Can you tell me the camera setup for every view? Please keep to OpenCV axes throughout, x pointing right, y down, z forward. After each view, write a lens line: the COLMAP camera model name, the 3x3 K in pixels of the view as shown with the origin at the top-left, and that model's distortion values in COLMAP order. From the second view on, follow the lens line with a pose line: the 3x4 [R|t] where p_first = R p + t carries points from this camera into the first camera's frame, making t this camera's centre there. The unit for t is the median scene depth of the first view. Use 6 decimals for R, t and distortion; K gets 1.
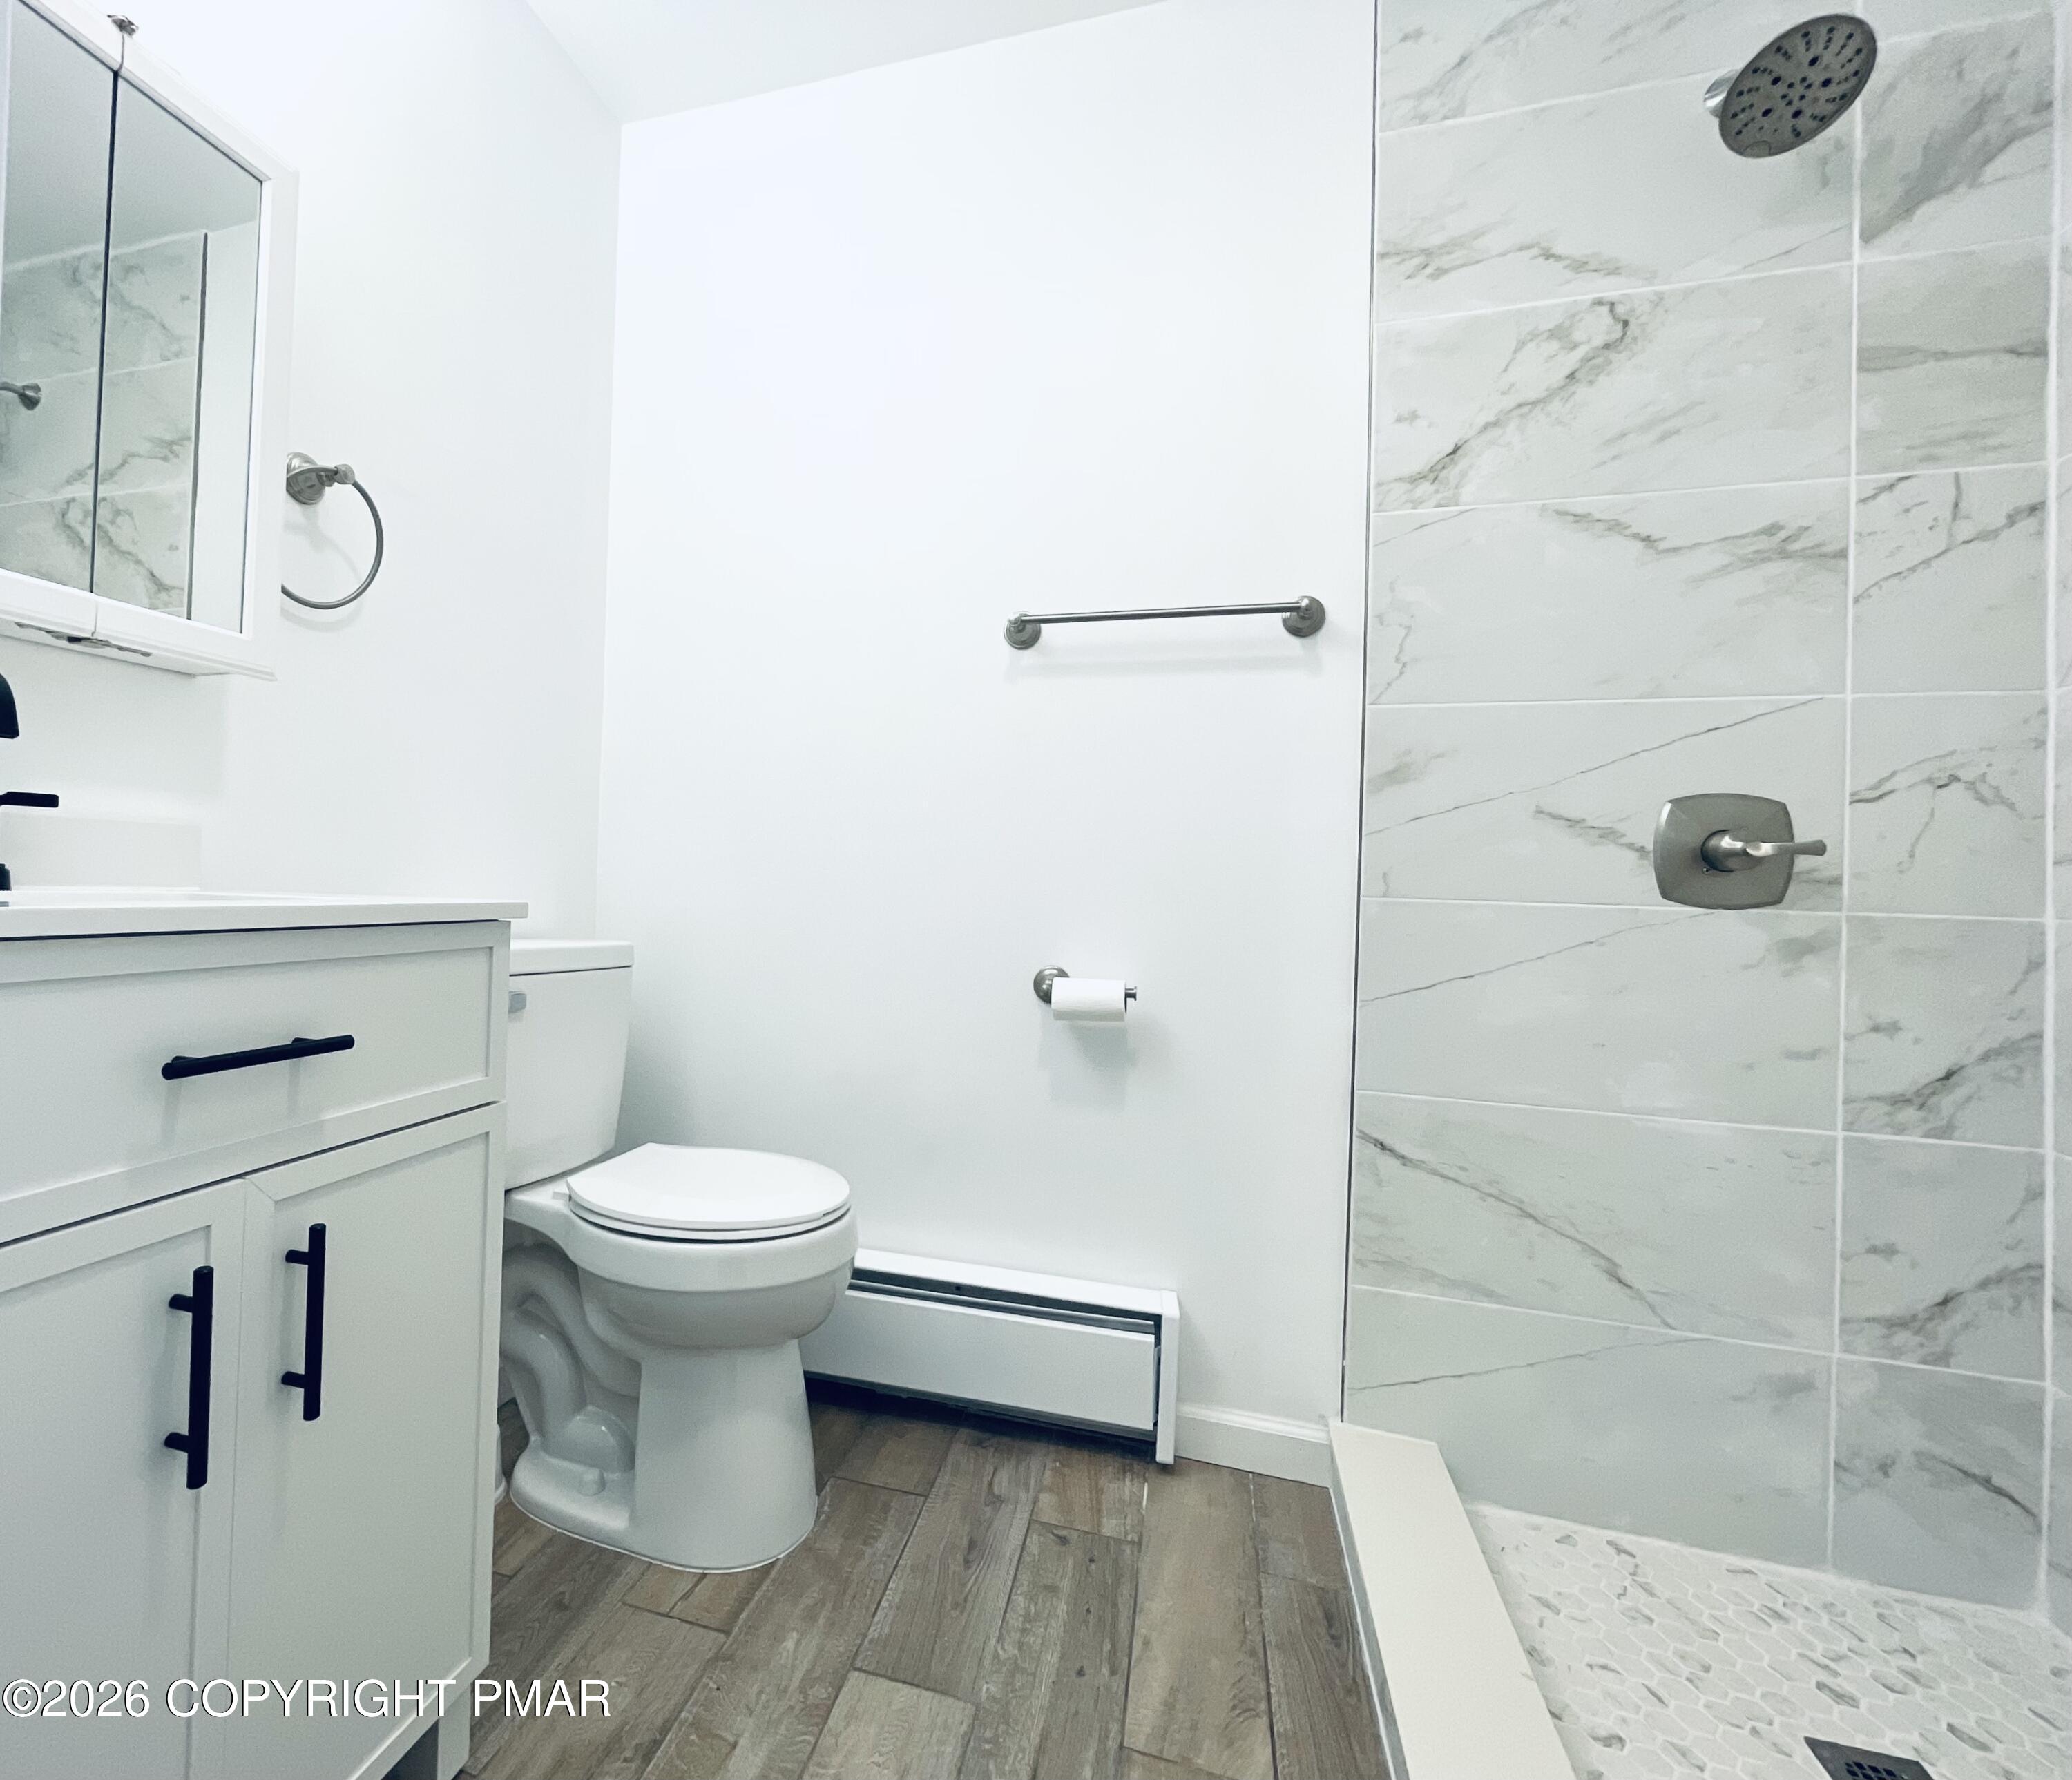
lens RADIAL K [[978.7, 0, 902.2], [0, 978.7, 879.5], [0, 0, 1]] dist [-0.004696, 0.002145]
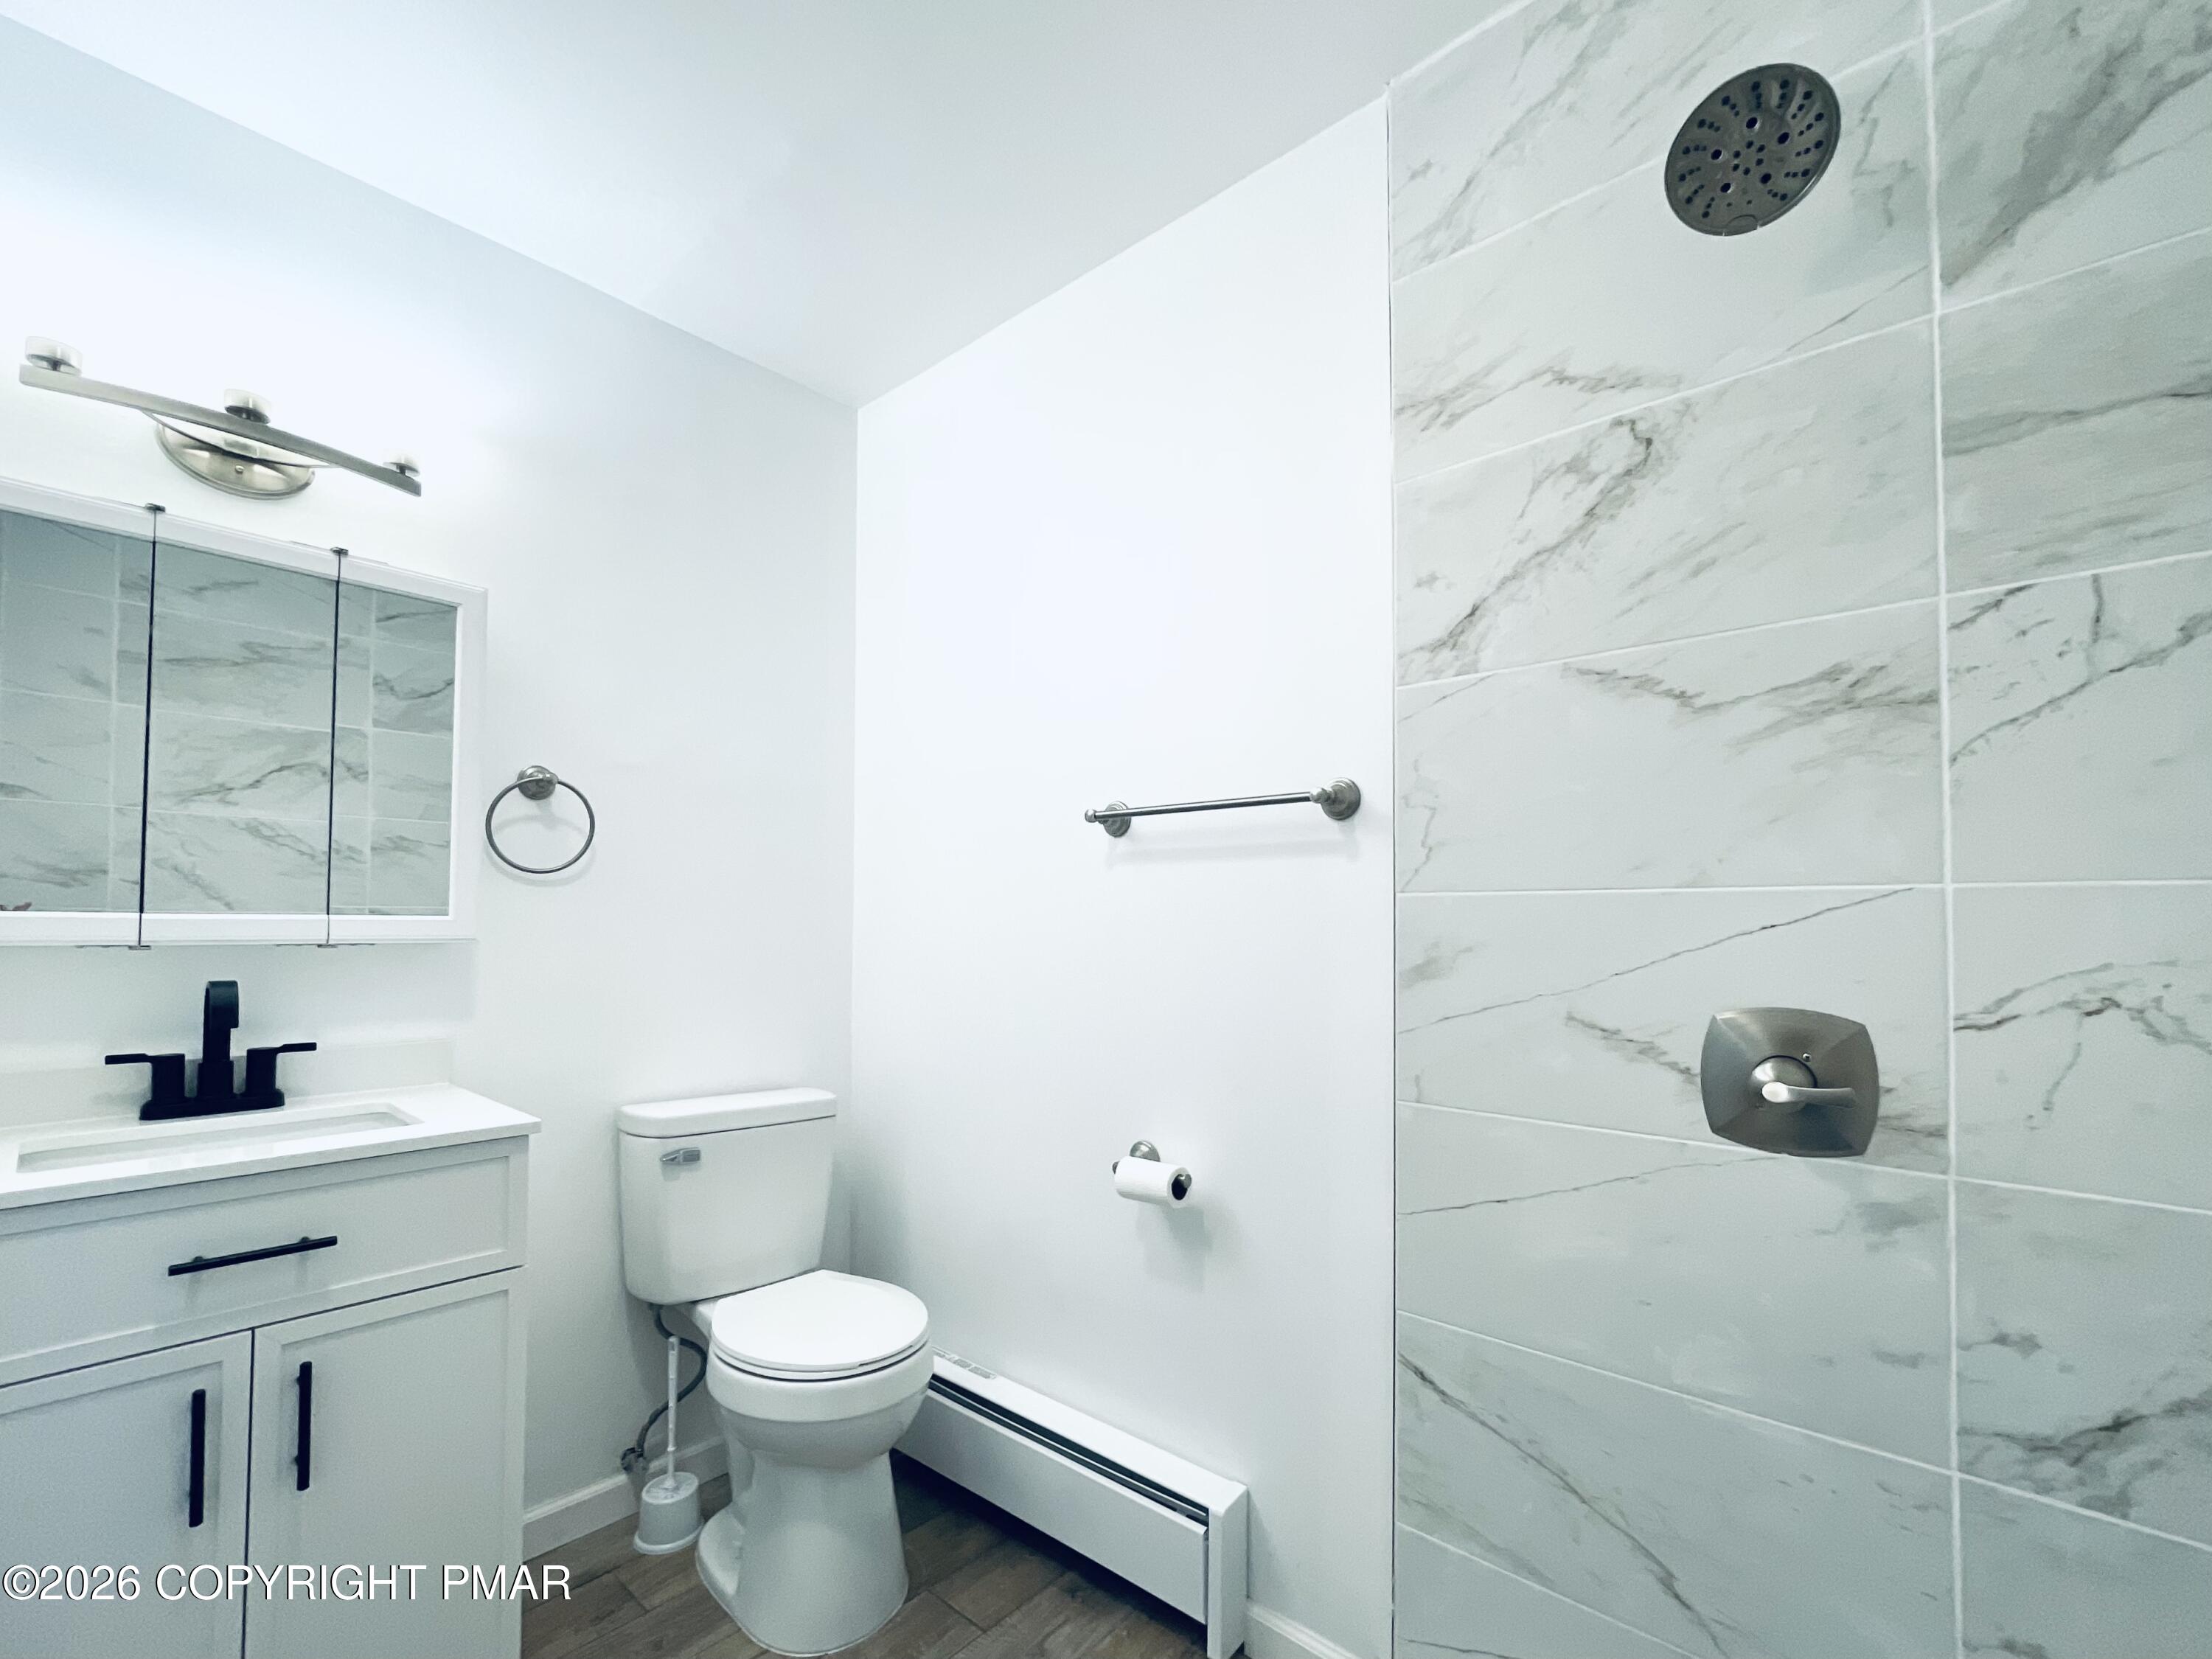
lens RADIAL K [[958.1, 0, 1141.5], [0, 958.1, 905.8], [0, 0, 1]] dist [-0.000061, 0.000052]
pose [[0.916183, -0.030374, -0.399607, 0.681654], [0.022998, 0.999465, -0.023240, -0.166568], [0.400100, 0.012102, 0.916392, 0.075471]]
